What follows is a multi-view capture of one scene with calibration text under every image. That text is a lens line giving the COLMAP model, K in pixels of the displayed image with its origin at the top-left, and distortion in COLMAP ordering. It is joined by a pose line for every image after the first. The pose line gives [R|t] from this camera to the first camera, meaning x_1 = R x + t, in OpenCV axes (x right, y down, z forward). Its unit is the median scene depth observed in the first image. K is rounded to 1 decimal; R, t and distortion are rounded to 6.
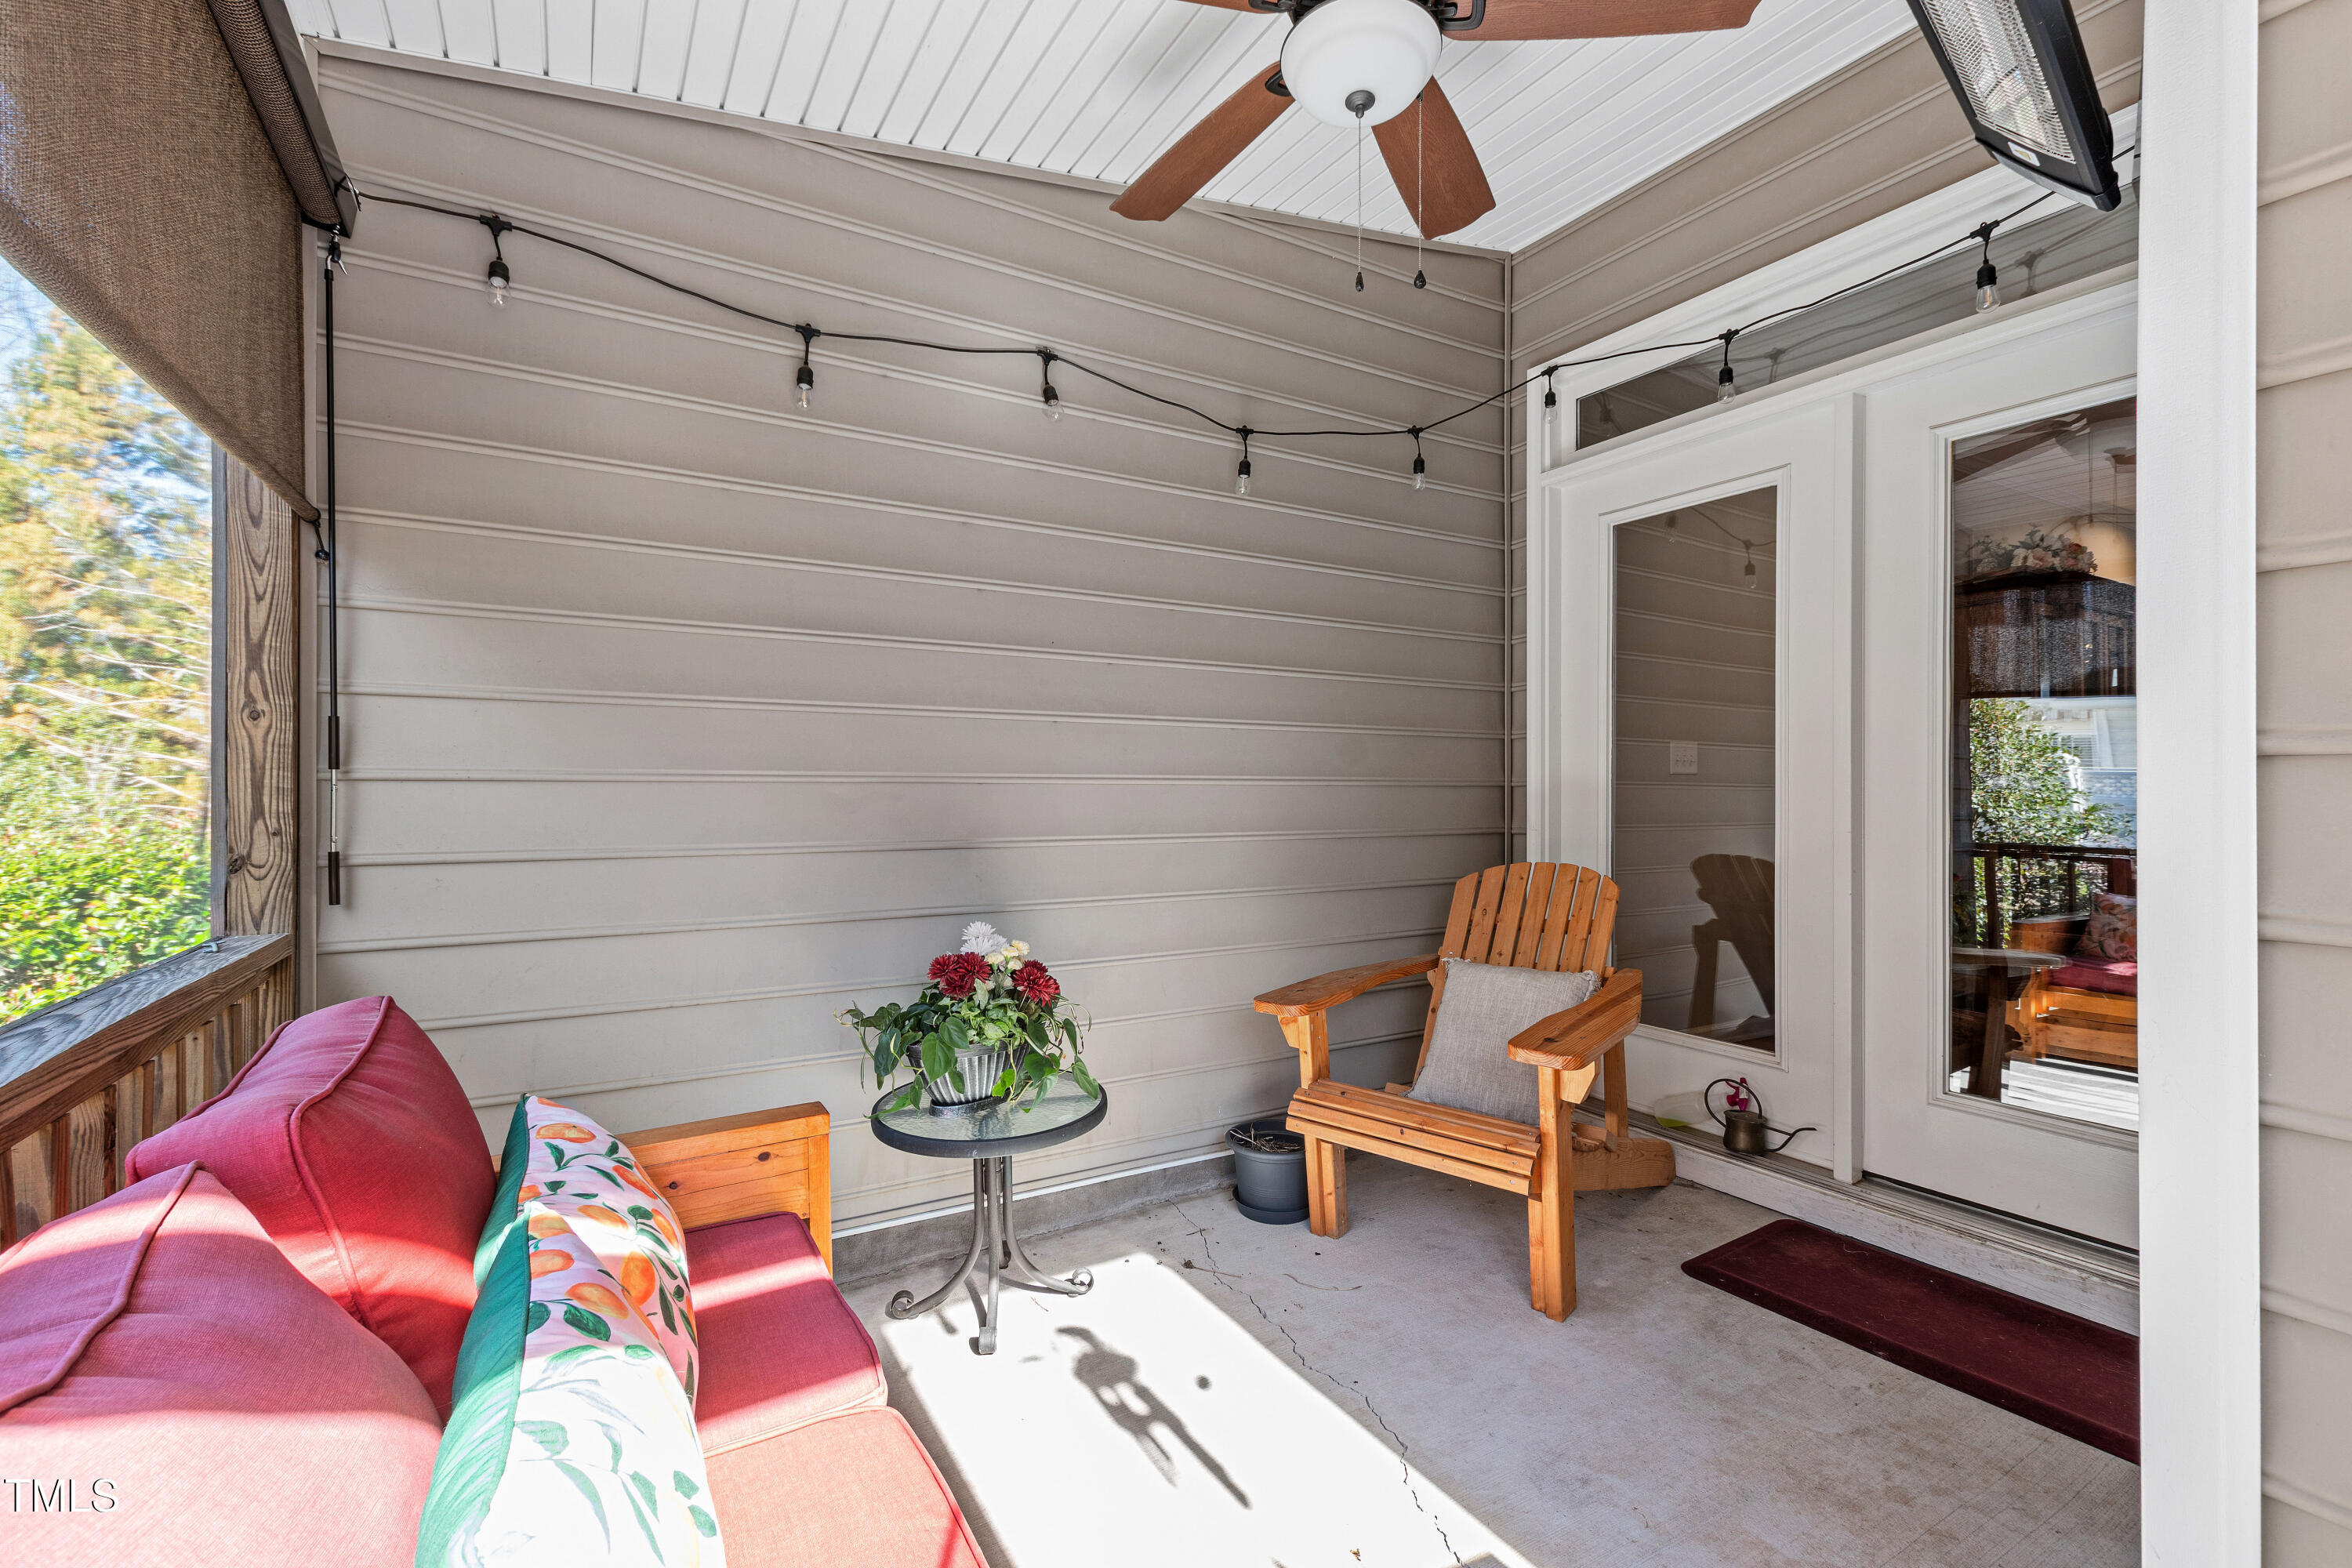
lens RADIAL K [[1018.3, 0, 1170.3], [0, 1018.3, 778.7], [0, 0, 1]] dist [0.006414, -0.001983]
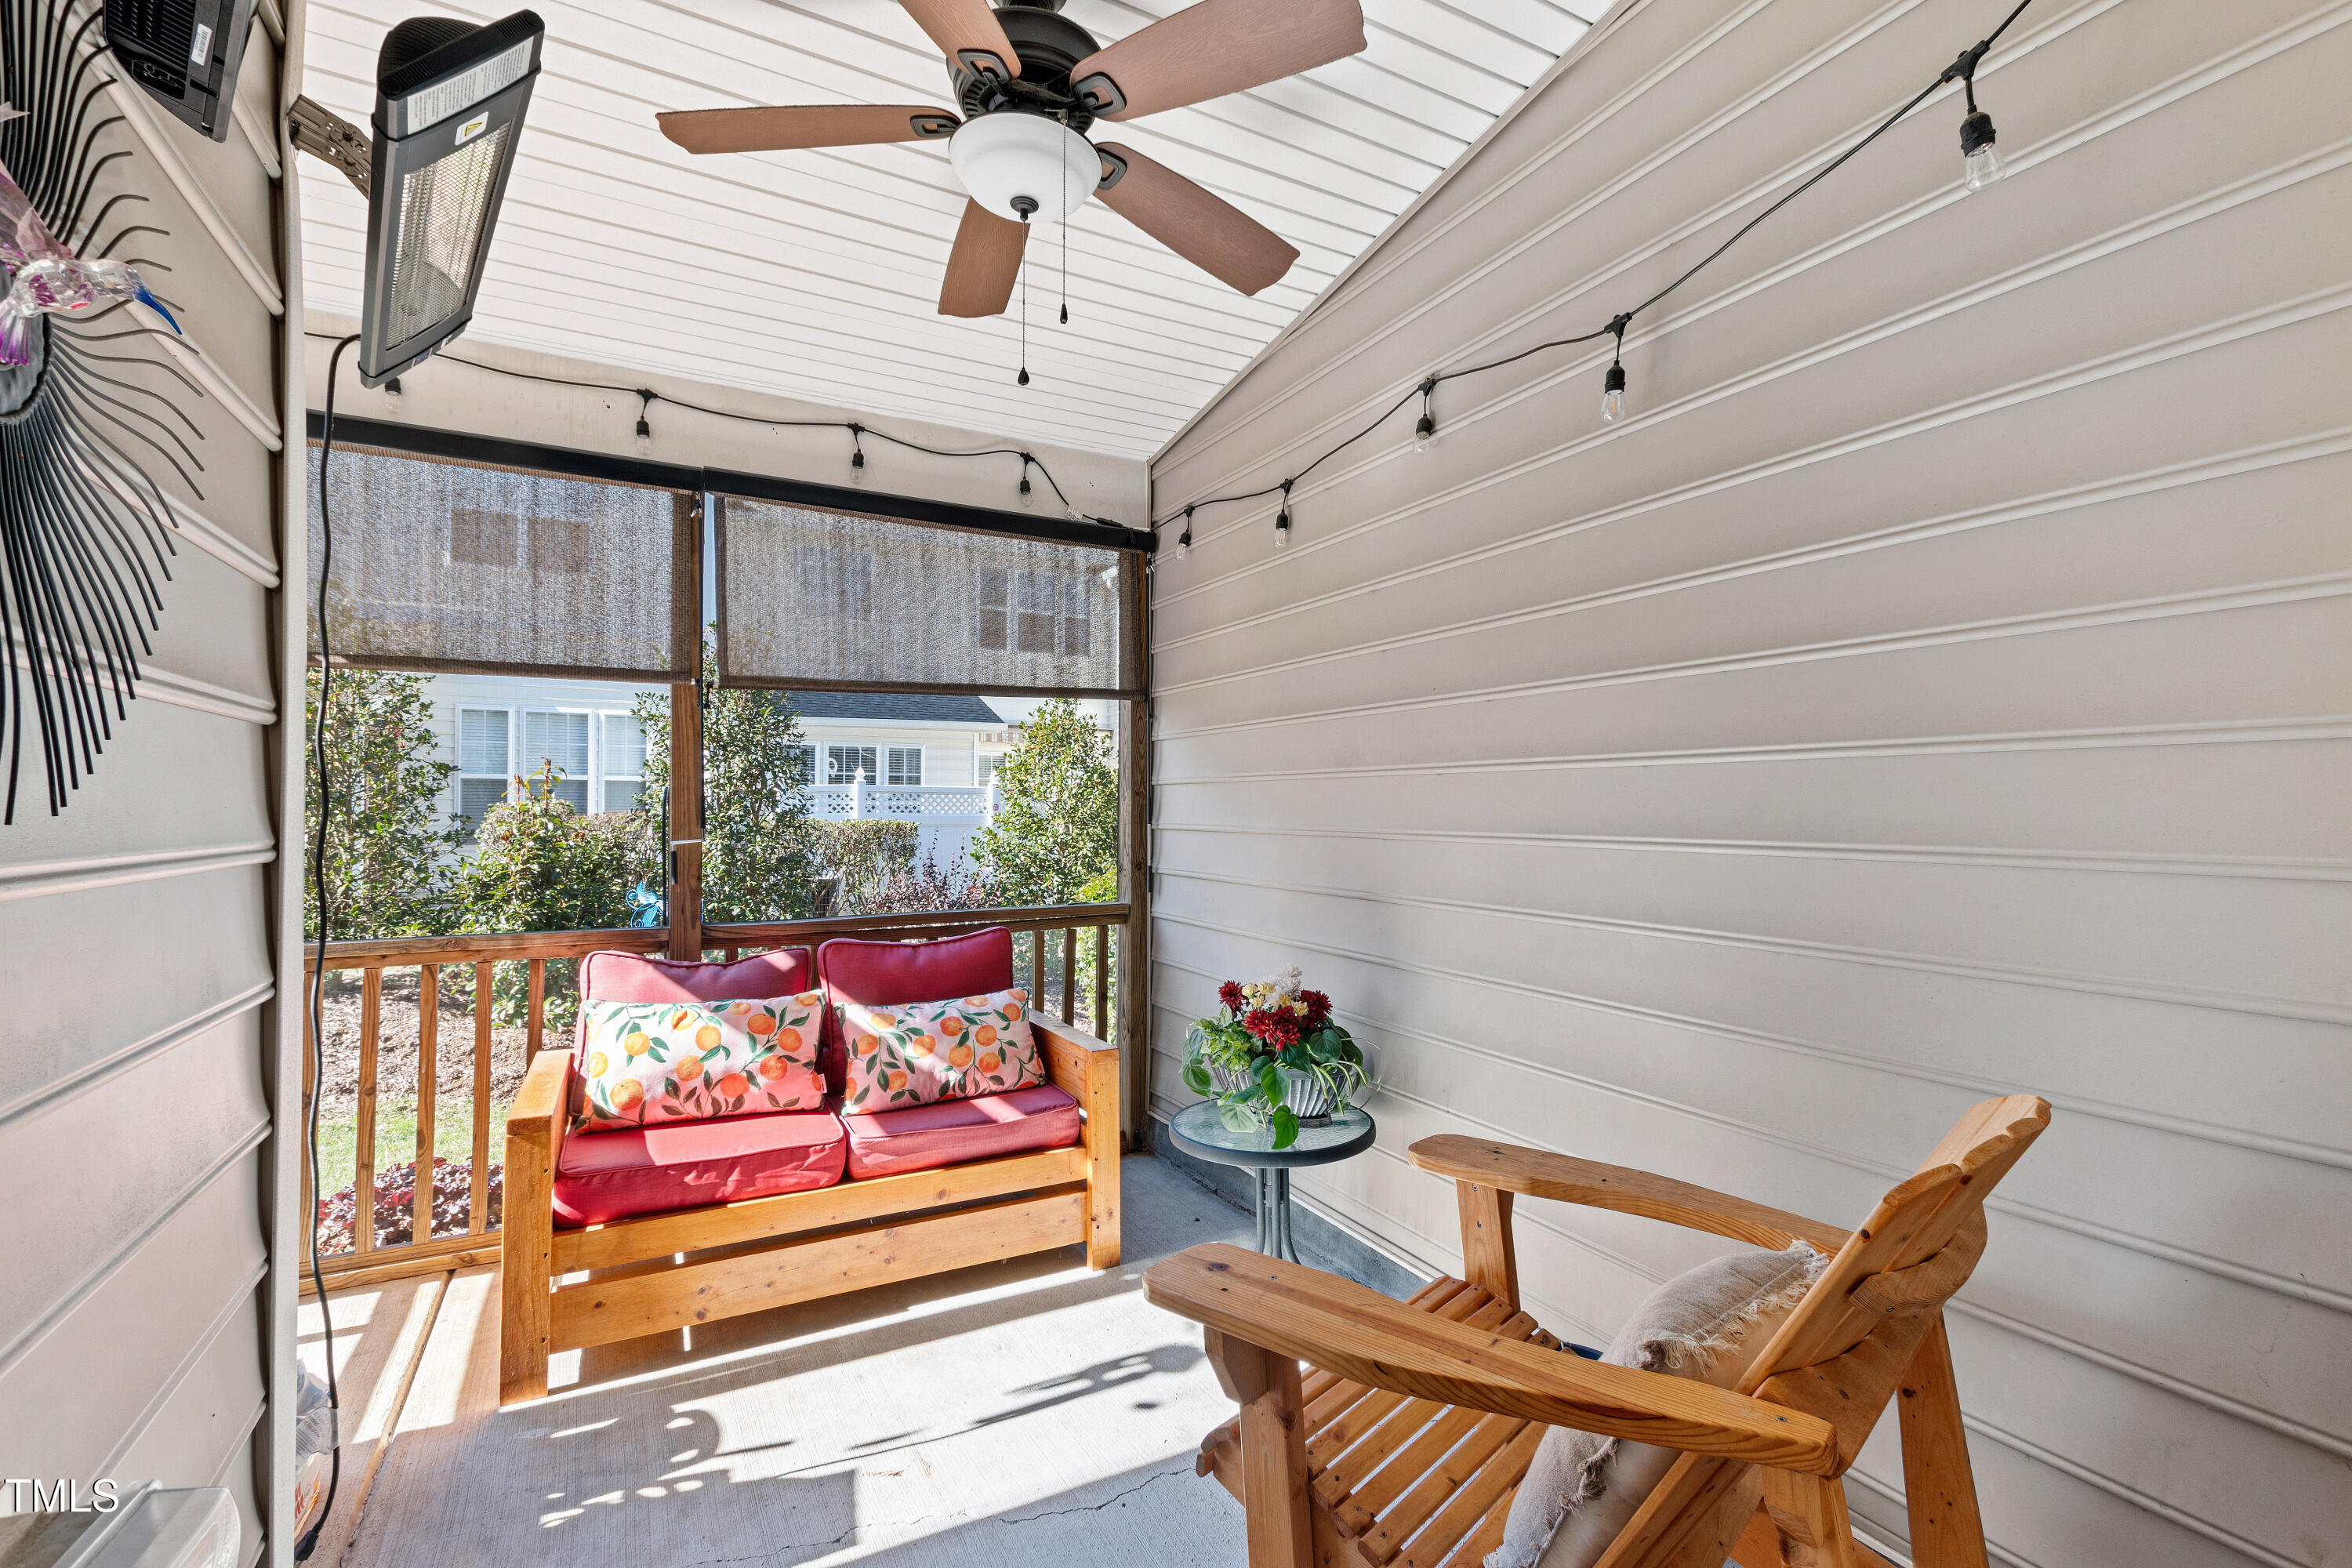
lens RADIAL K [[1018.3, 0, 1168.3], [0, 1018.3, 798.4], [0, 0, 1]] dist [0.006414, -0.001983]
pose [[-0.046364, -0.009525, -0.998879, 0.934896], [0.003878, 0.999945, -0.009716, -0.031158], [0.998917, -0.004324, -0.046324, 0.910090]]
